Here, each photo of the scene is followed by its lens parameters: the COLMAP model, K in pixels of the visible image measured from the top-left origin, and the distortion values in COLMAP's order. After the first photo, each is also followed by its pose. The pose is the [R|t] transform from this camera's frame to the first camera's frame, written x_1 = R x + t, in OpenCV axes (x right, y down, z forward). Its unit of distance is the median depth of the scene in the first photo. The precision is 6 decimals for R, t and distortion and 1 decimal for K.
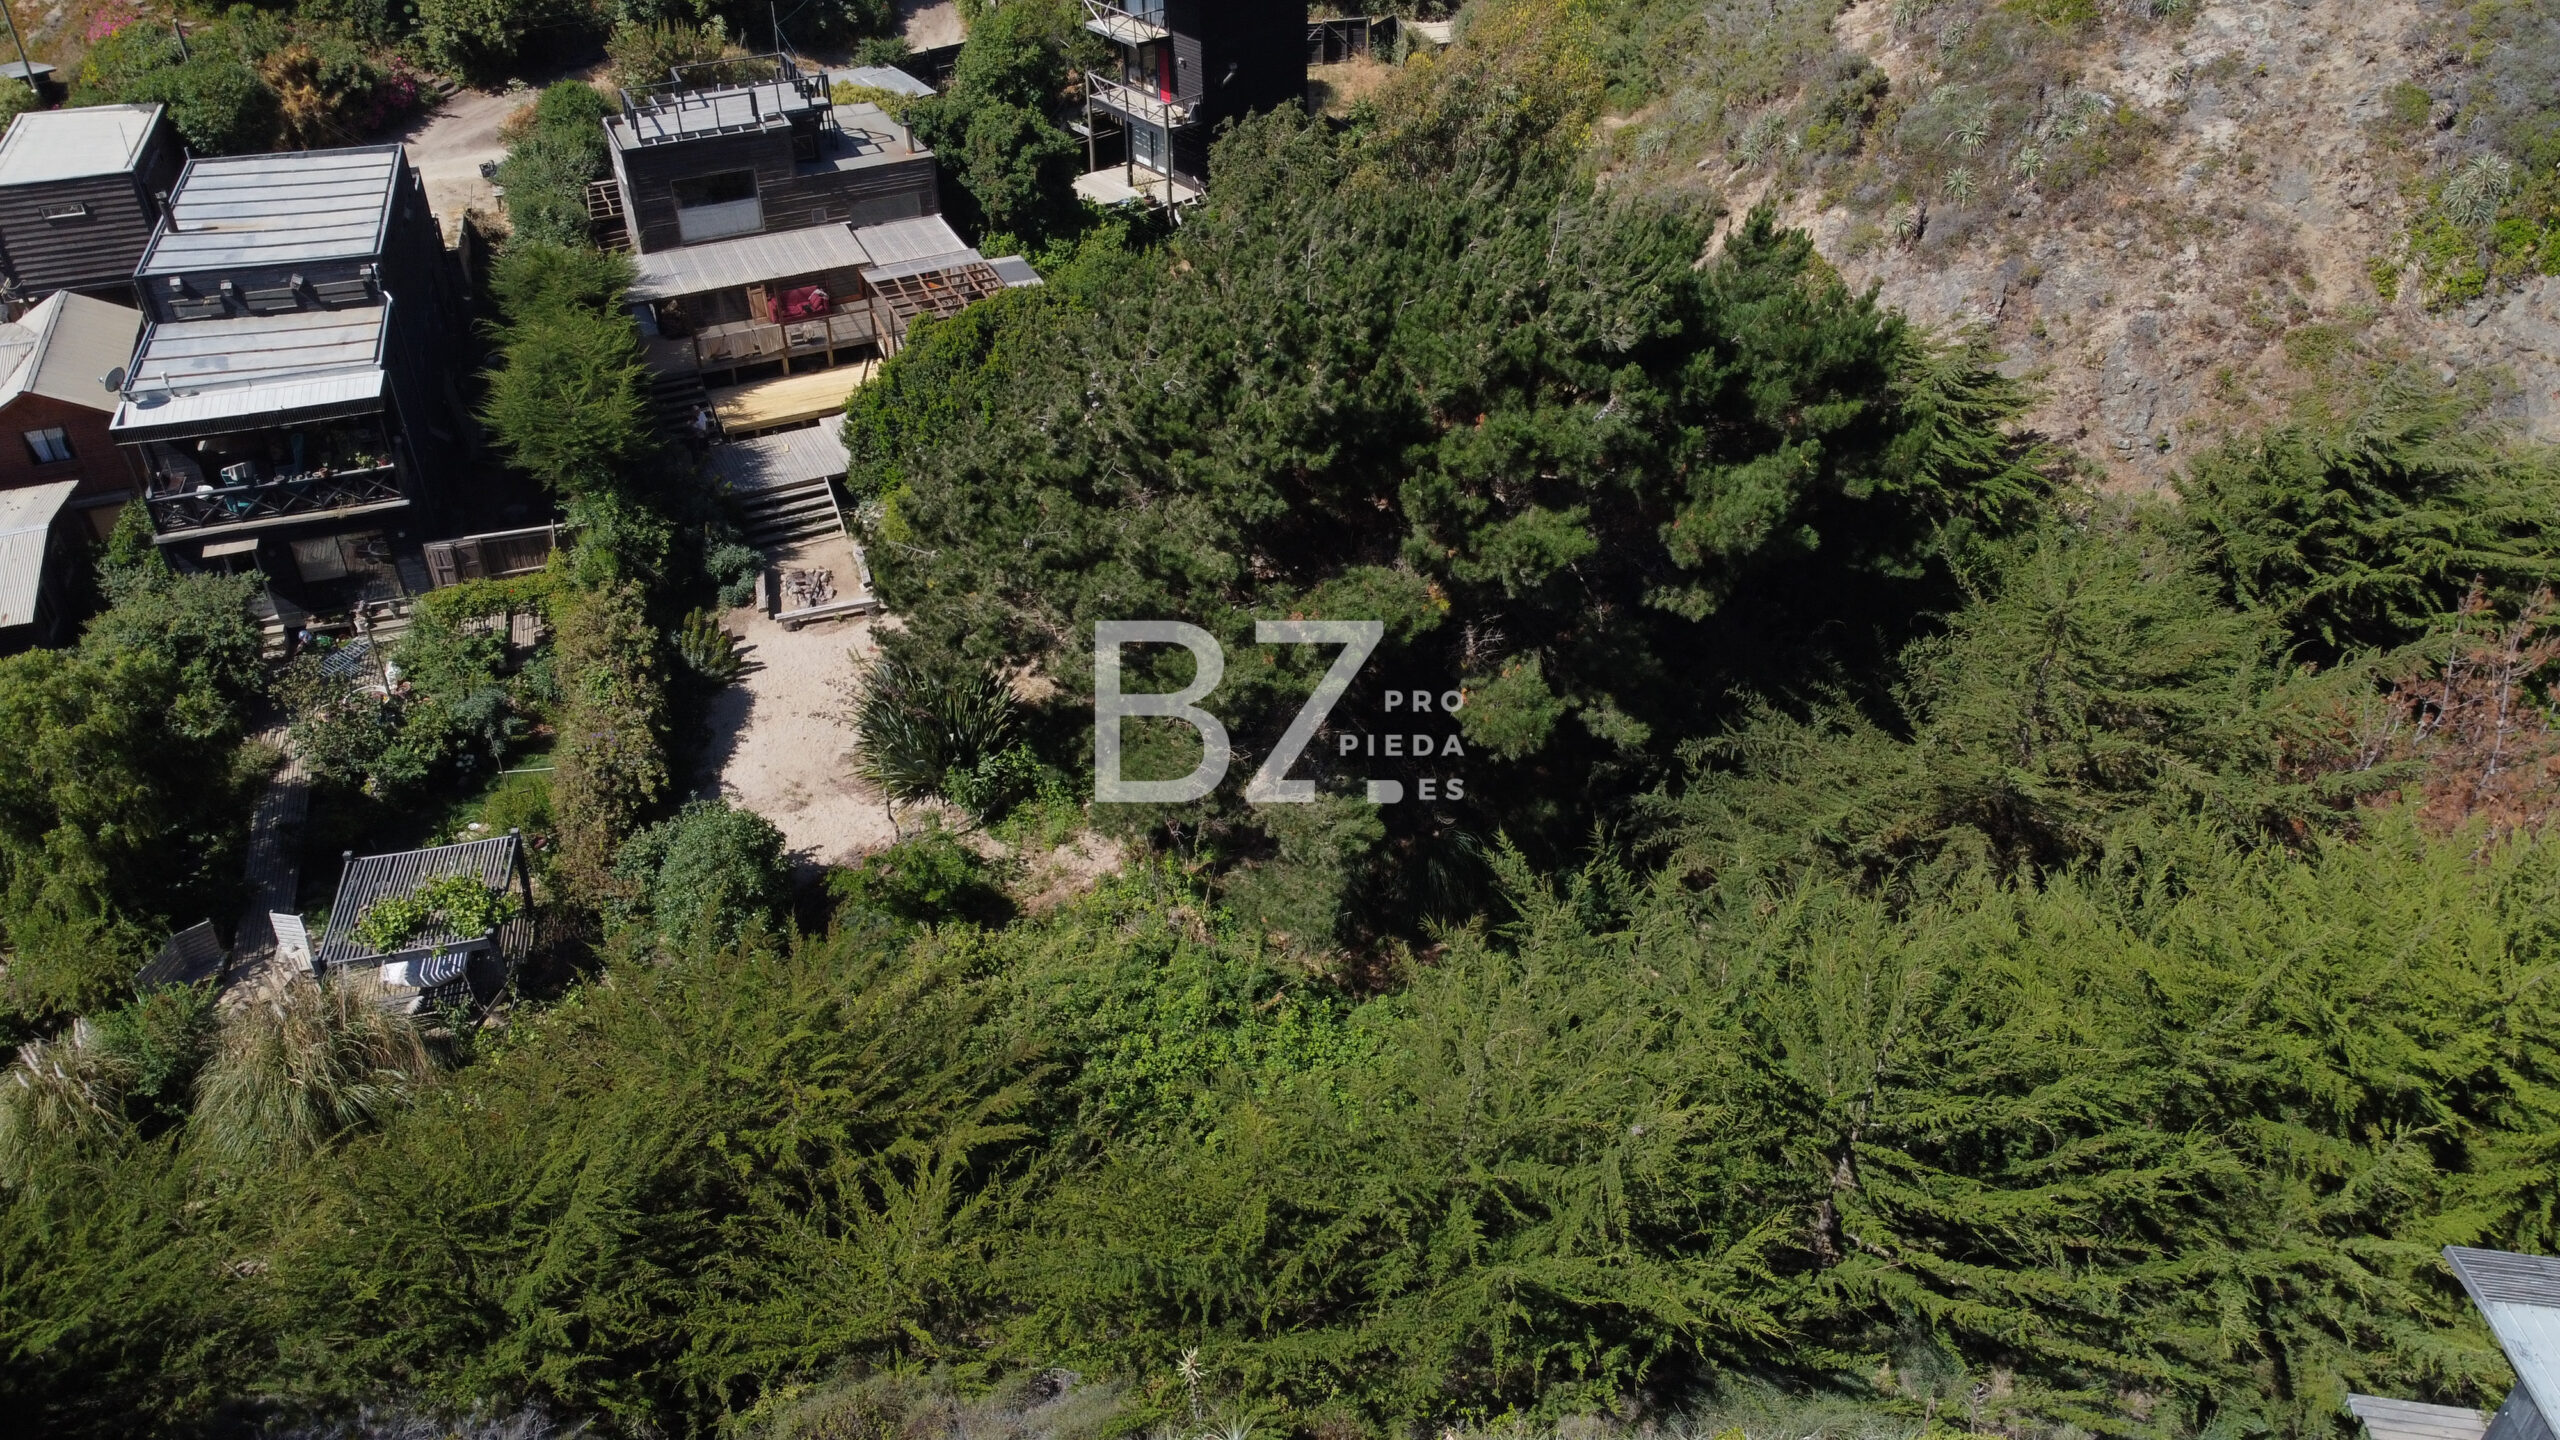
lens RADIAL K [[1931.7, 0, 1257.8], [0, 1931.7, 713.6], [0, 0, 1]] dist [0.008387, -0.005842]
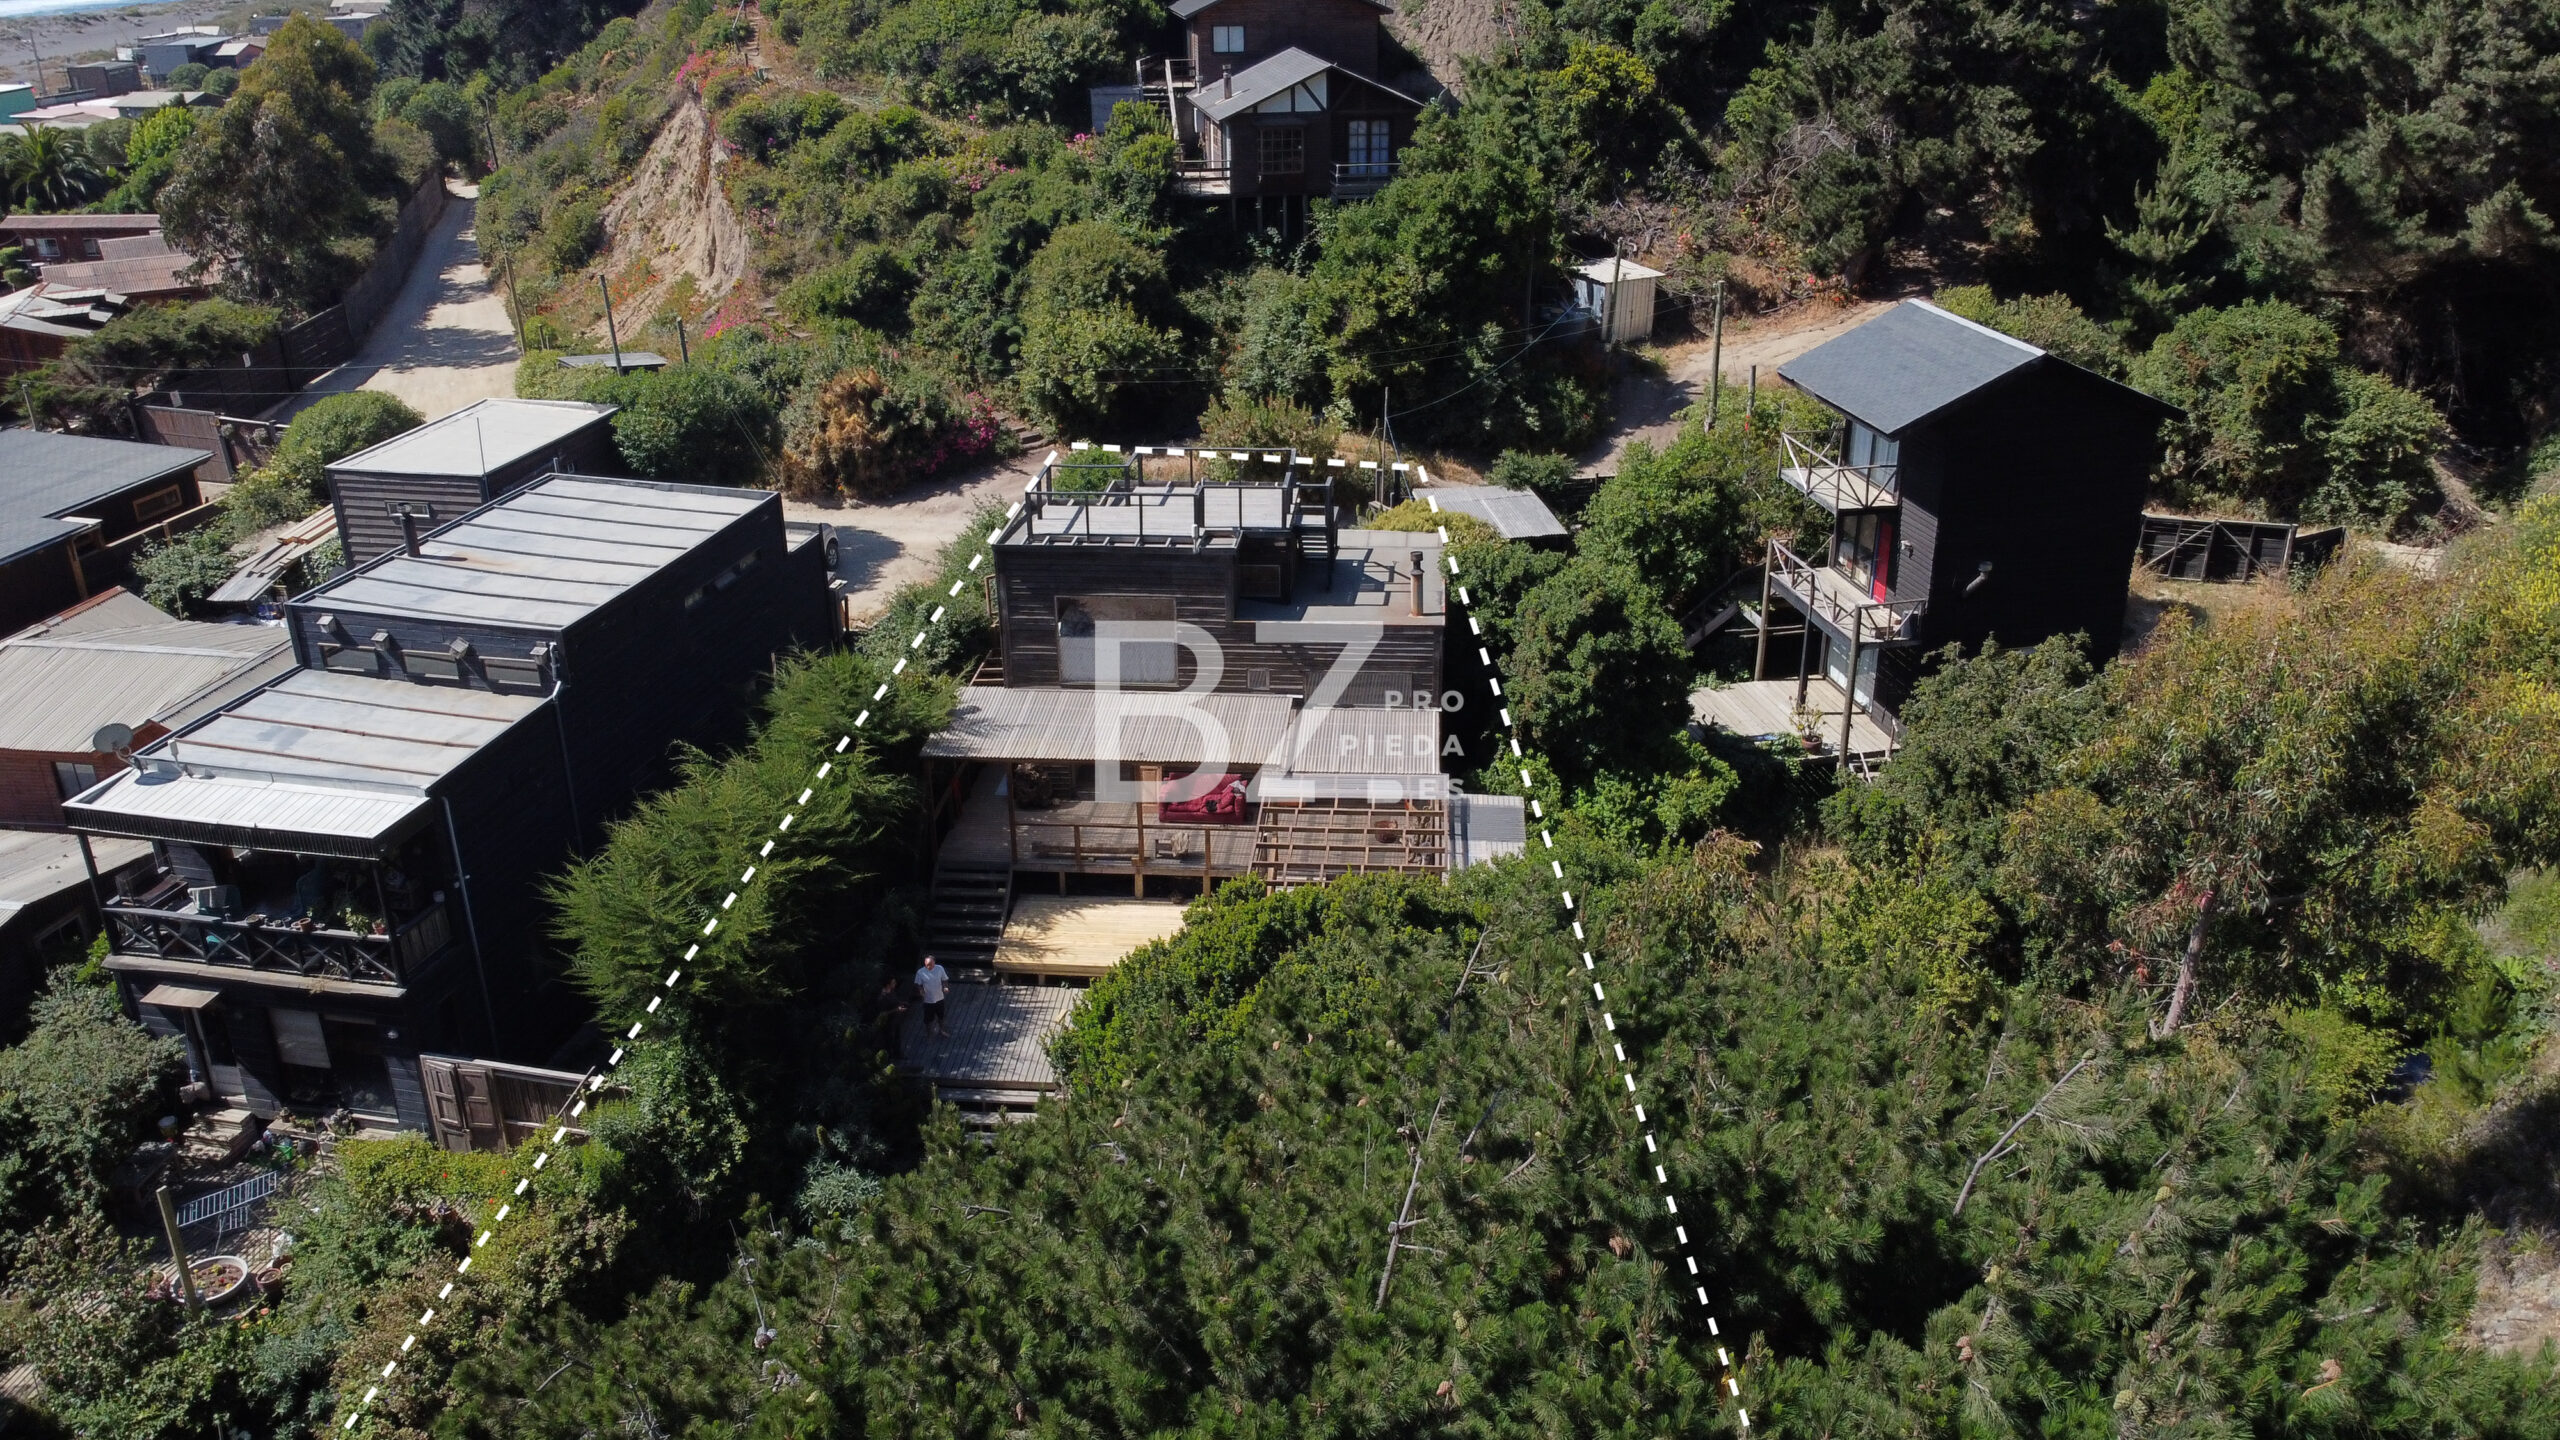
lens RADIAL K [[1931.7, 0, 1280.4], [0, 1931.7, 704.3], [0, 0, 1]] dist [0.008387, -0.005842]
pose [[0.872227, 0.192000, -0.449840, 0.105015], [-0.279912, 0.950173, -0.137189, -0.193935], [0.401085, 0.245576, 0.882510, 0.499142]]
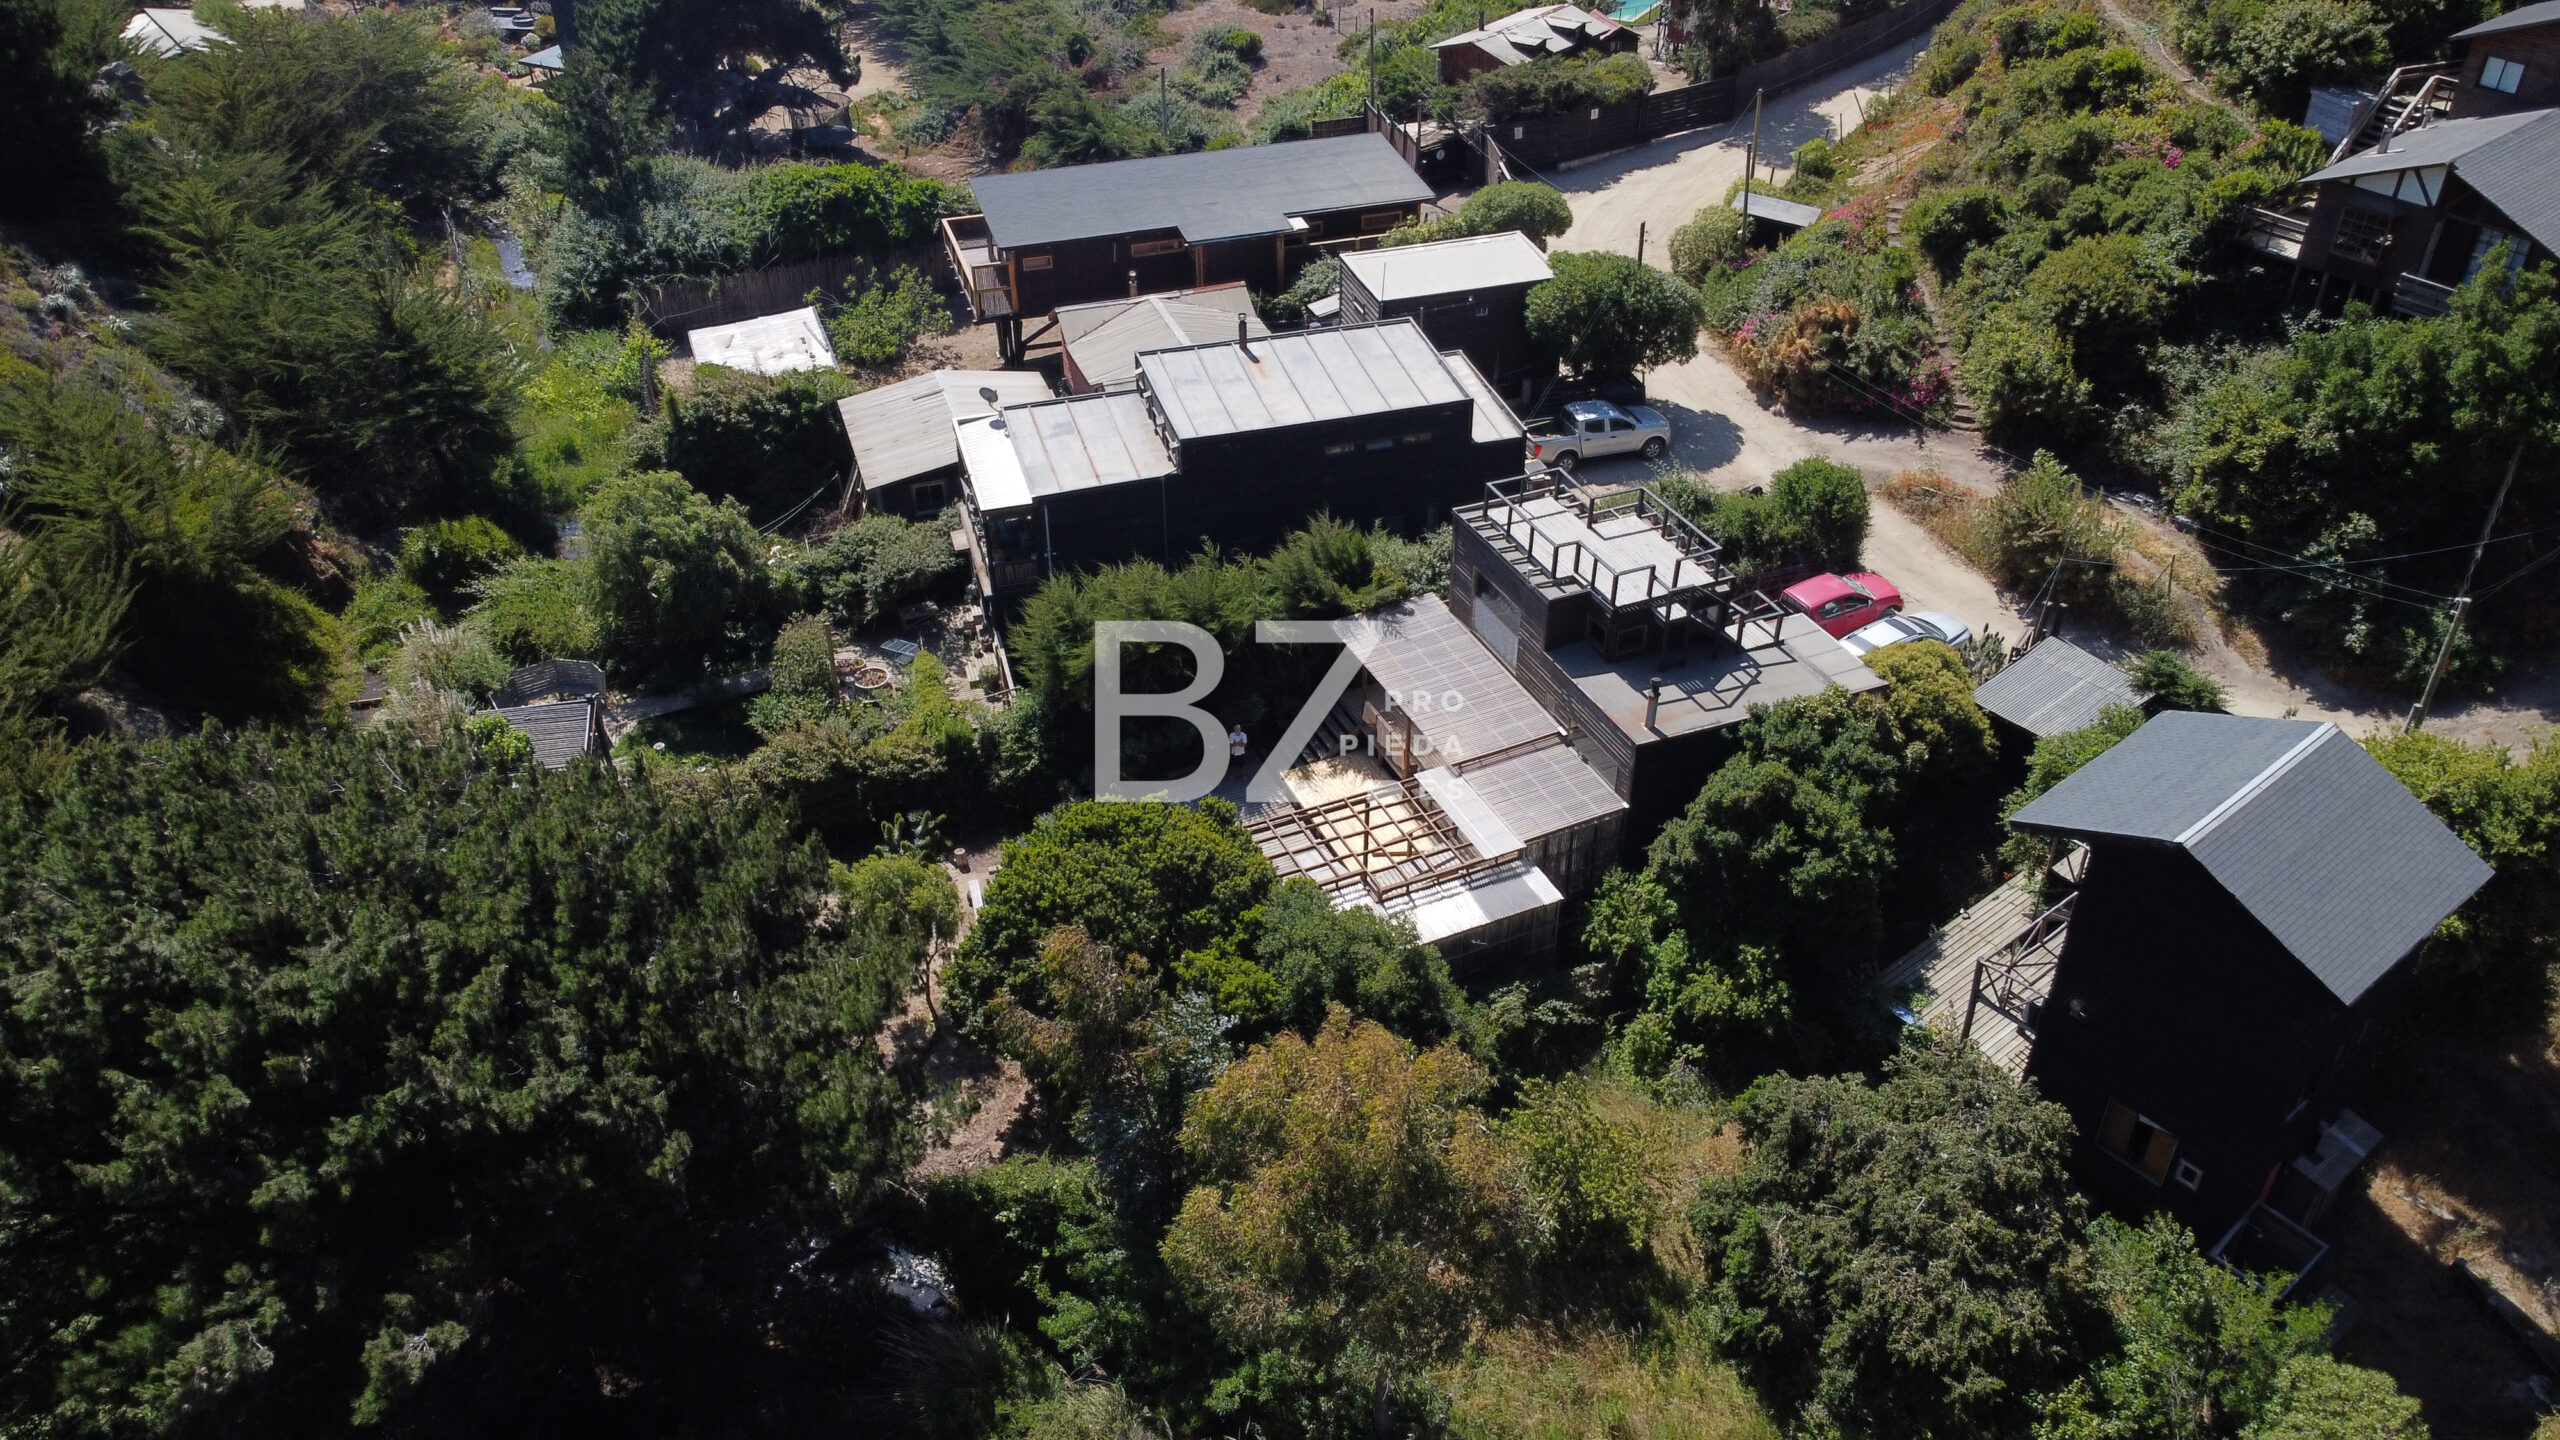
lens RADIAL K [[1931.7, 0, 1279.2], [0, 1931.7, 713.4], [0, 0, 1]] dist [0.008387, -0.005842]
pose [[-0.010779, 0.591228, -0.806432, 0.543406], [-0.569640, 0.659192, 0.490894, -0.726950], [0.821824, 0.464667, 0.329682, 0.774531]]
